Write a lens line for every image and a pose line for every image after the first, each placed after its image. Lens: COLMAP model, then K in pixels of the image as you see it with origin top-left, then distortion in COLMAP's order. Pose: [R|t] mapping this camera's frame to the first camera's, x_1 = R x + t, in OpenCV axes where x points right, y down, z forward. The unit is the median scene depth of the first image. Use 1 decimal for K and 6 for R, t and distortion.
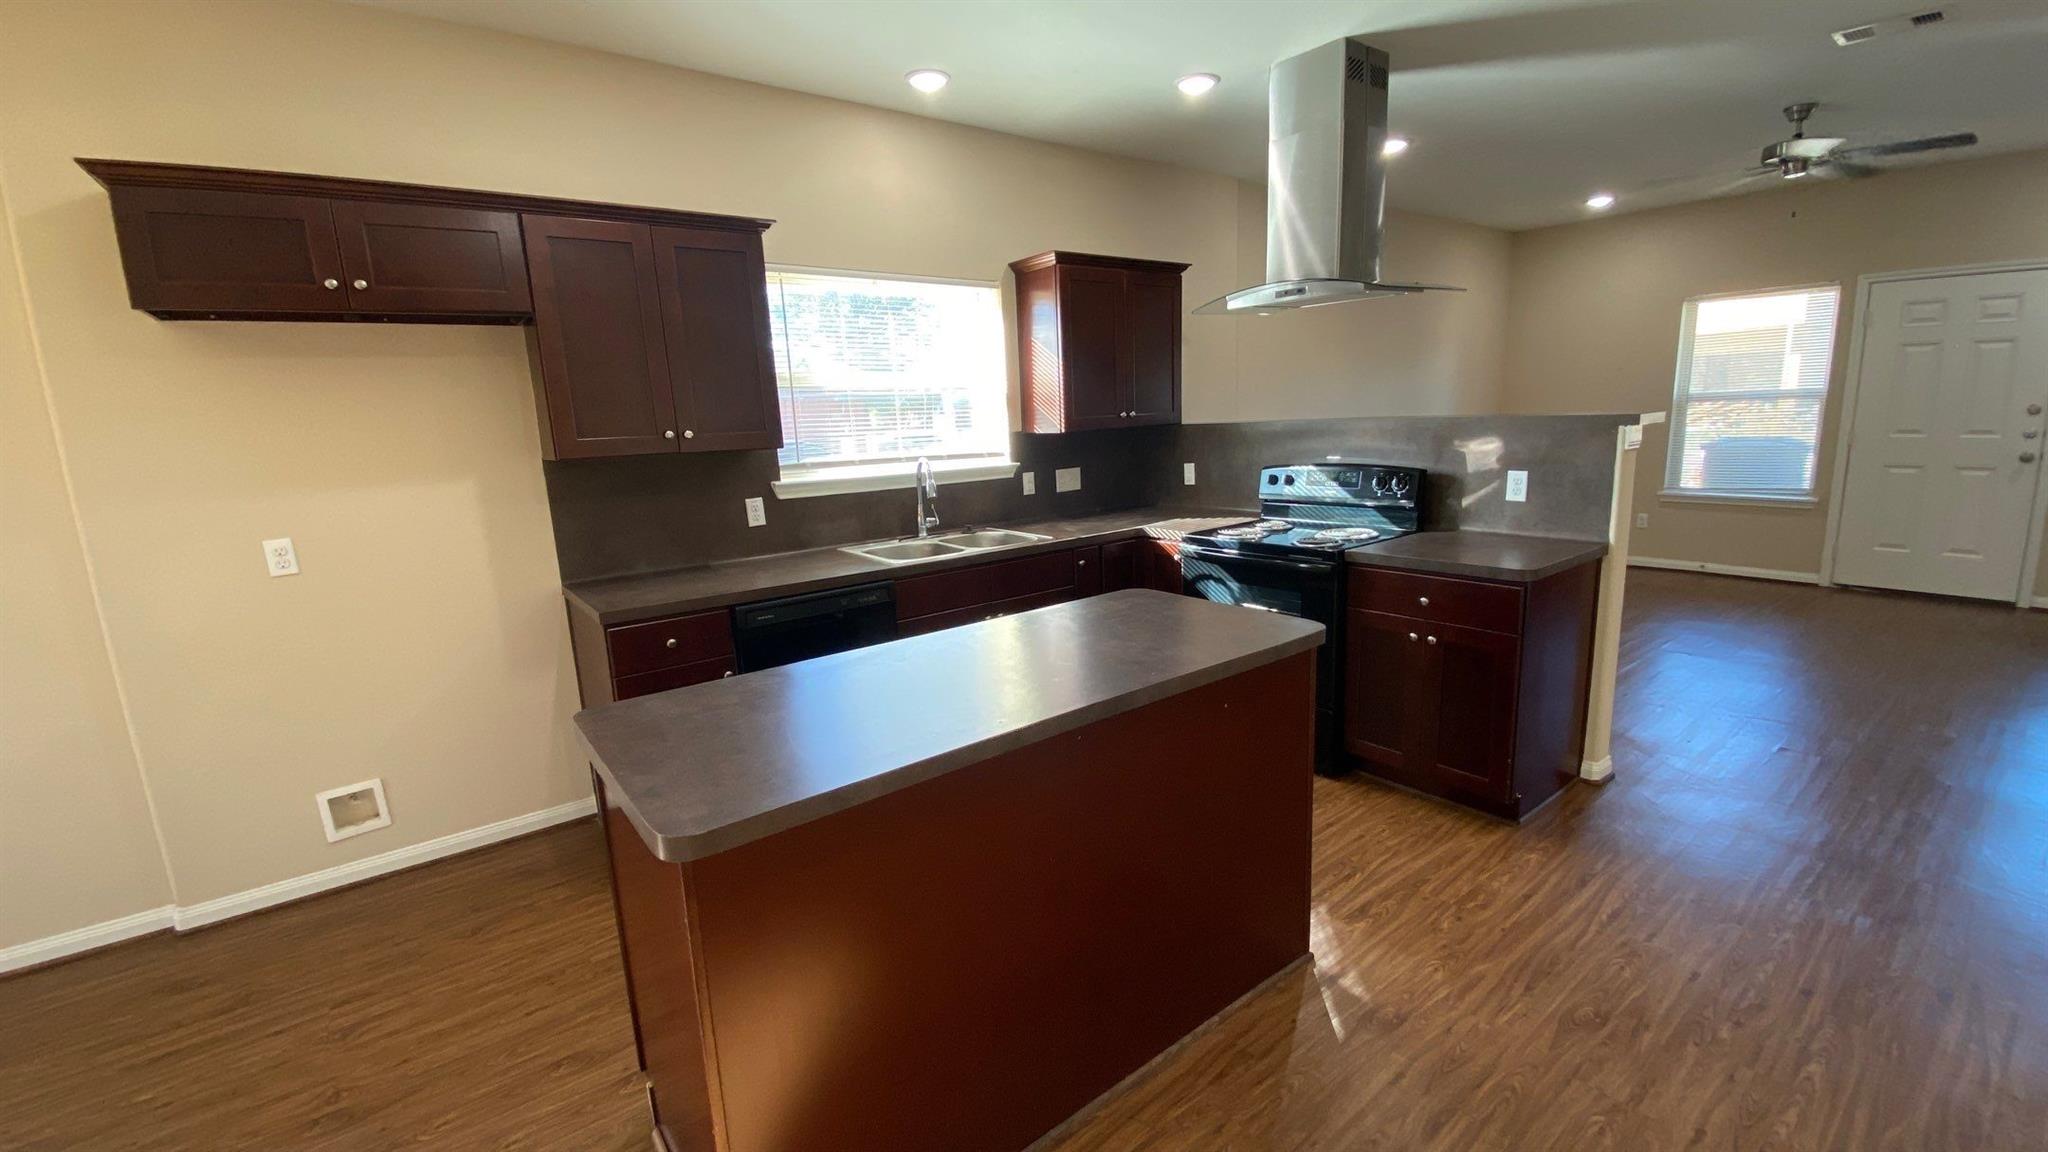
lens RADIAL K [[827.9, 0, 1023.3], [0, 827.9, 579.3], [0, 0, 1]] dist [0.020924, -0.021910]
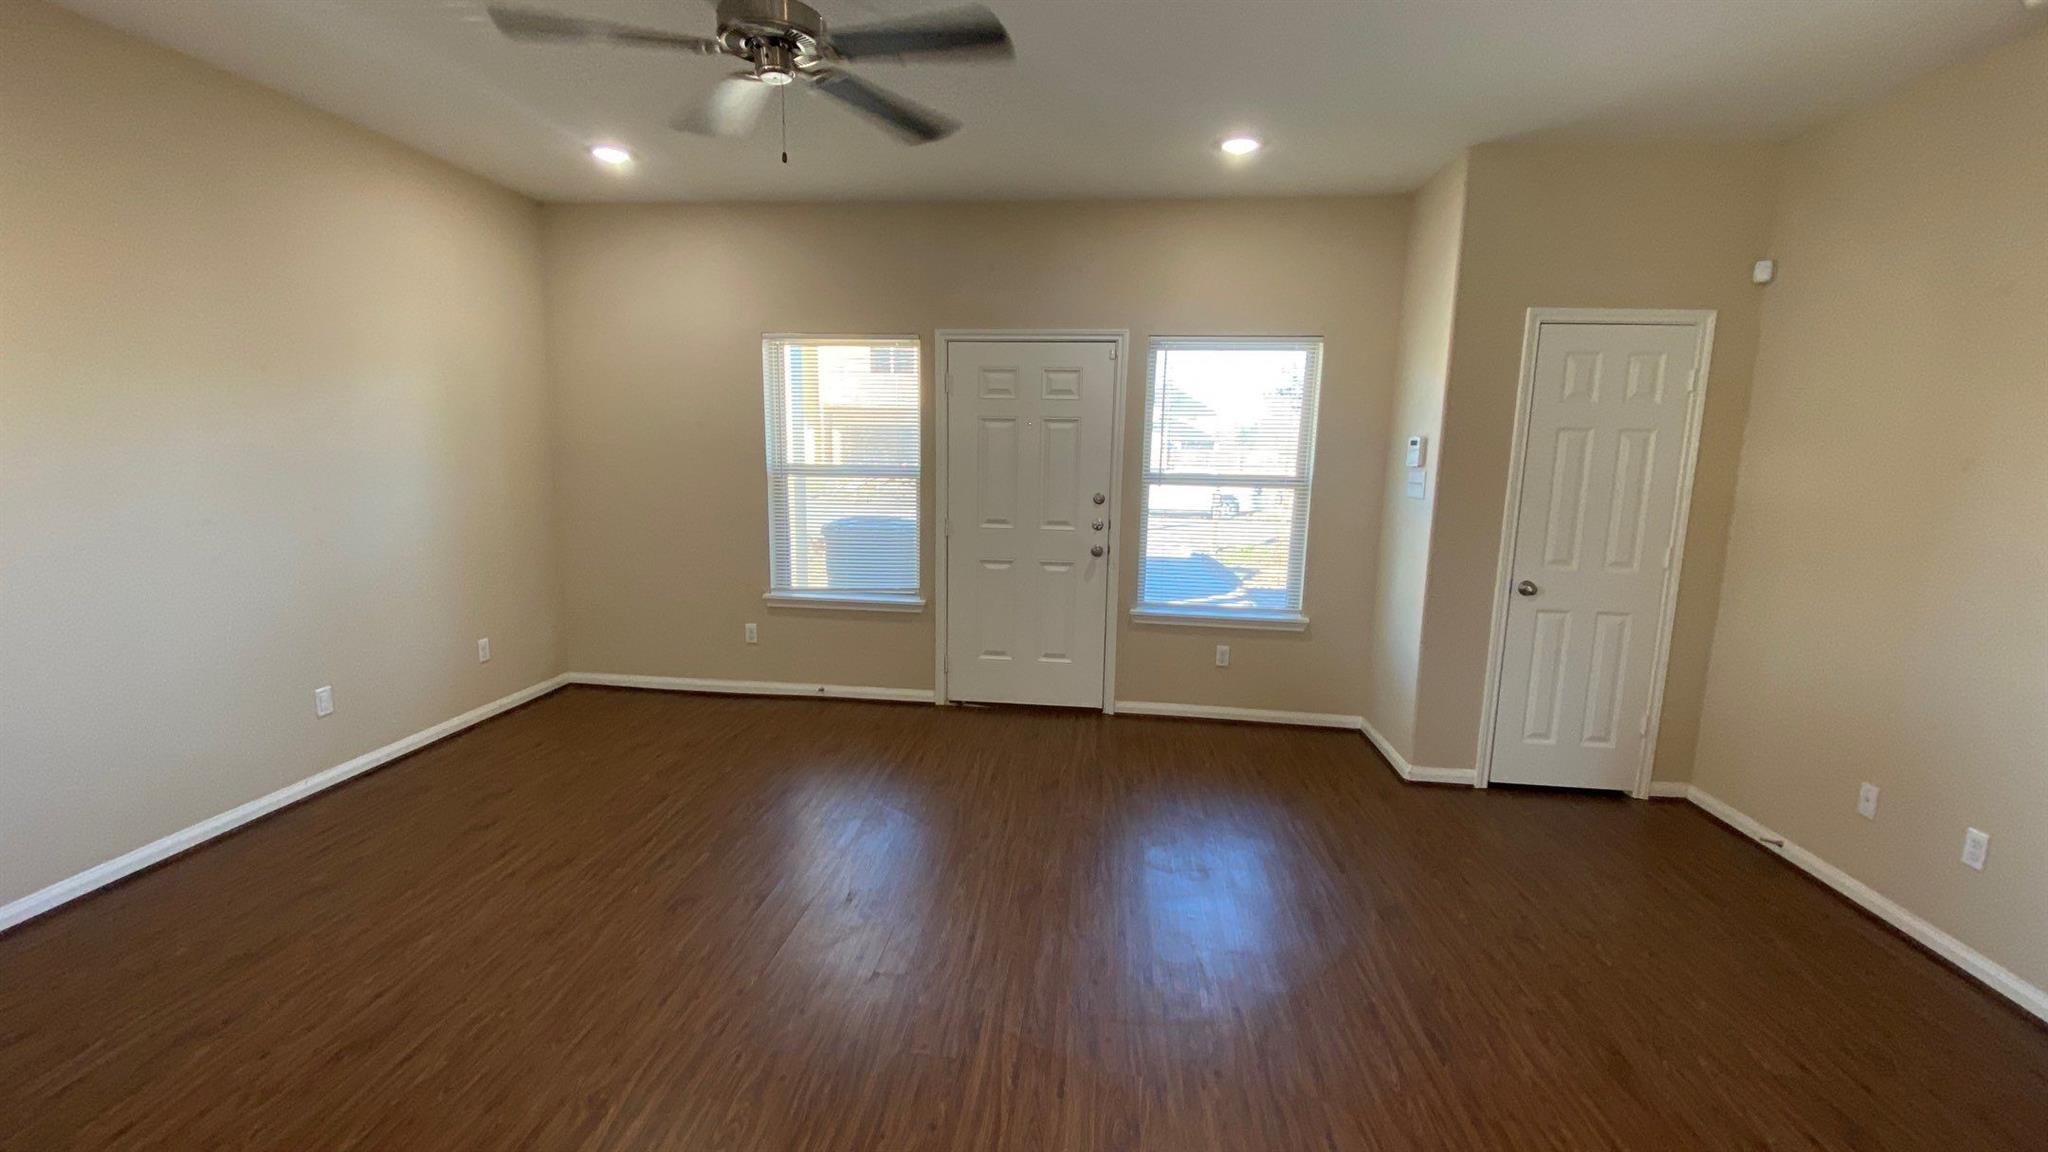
lens RADIAL K [[827.9, 0, 1023.3], [0, 827.9, 579.3], [0, 0, 1]] dist [0.020924, -0.021910]
pose [[0.704654, -0.061054, 0.706919, 0.742061], [0.092024, 0.995740, -0.005731, -0.171195], [-0.703558, 0.069092, 0.707271, 0.576131]]
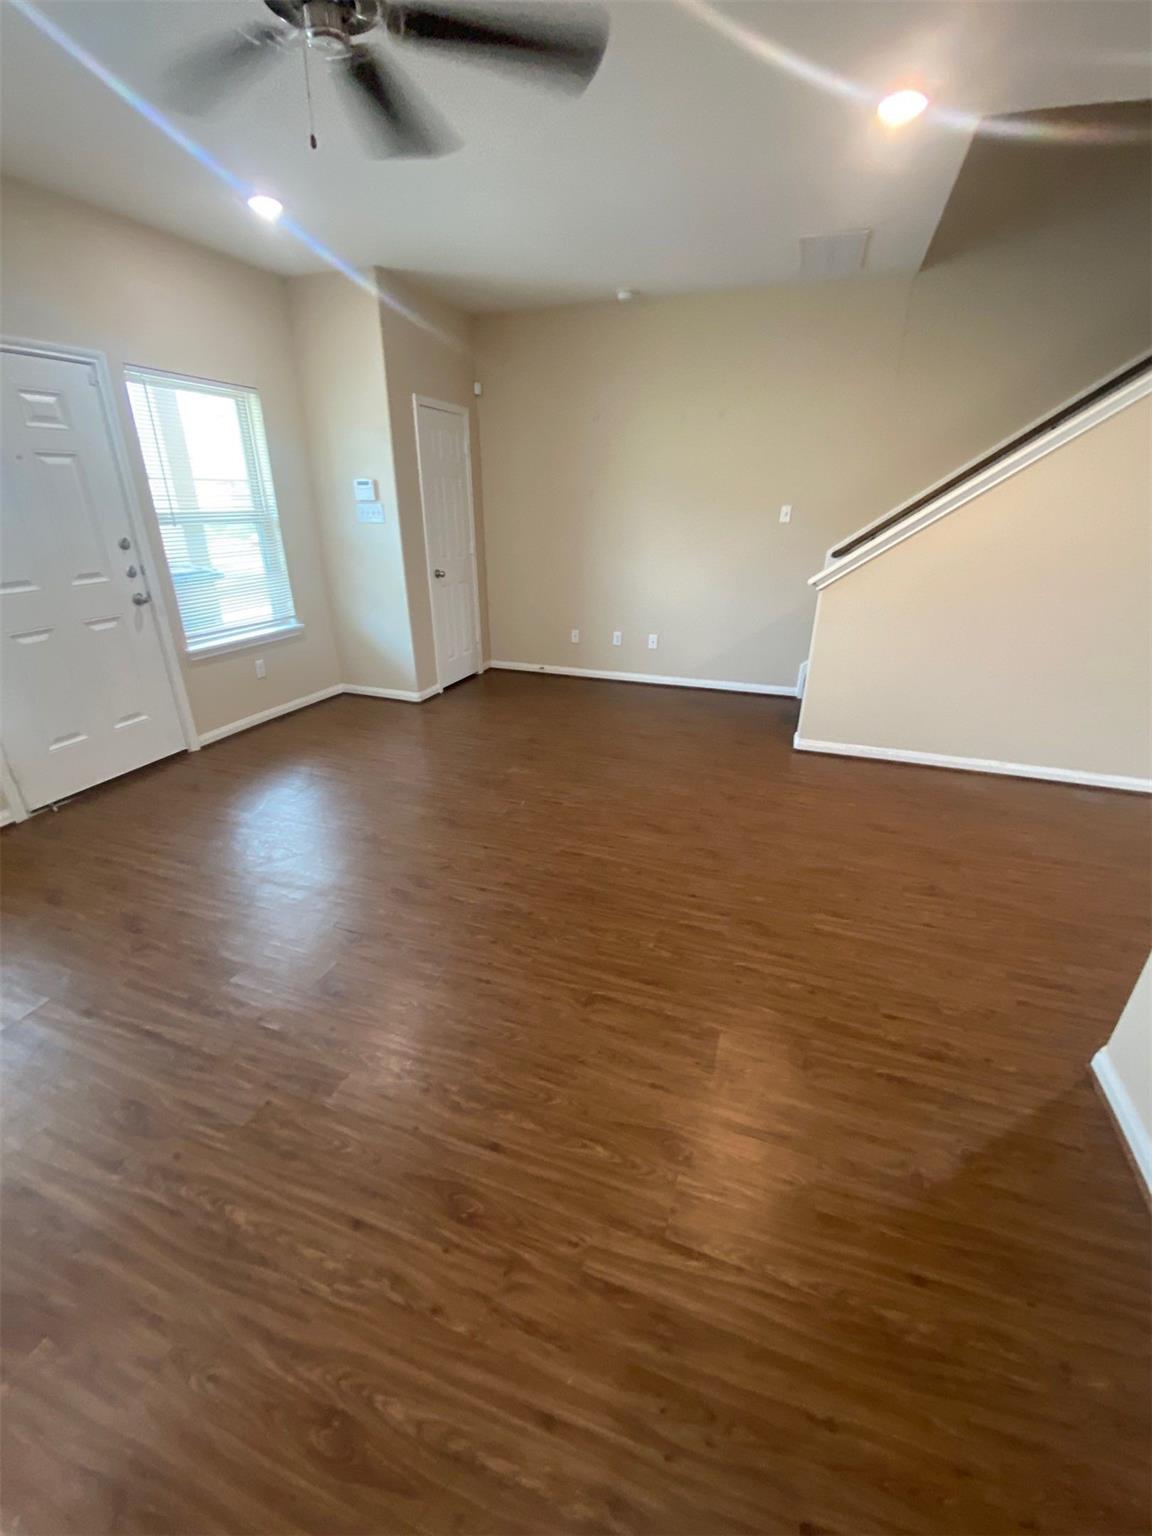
lens RADIAL K [[624.9, 0, 574.3], [0, 624.9, 779.3], [0, 0, 1]] dist [-0.017965, -0.000285]
pose [[-0.527978, -0.309271, 0.790943, 0.537392], [0.181203, 0.868864, 0.460697, -0.289097], [-0.829702, 0.386559, -0.402700, 1.344286]]
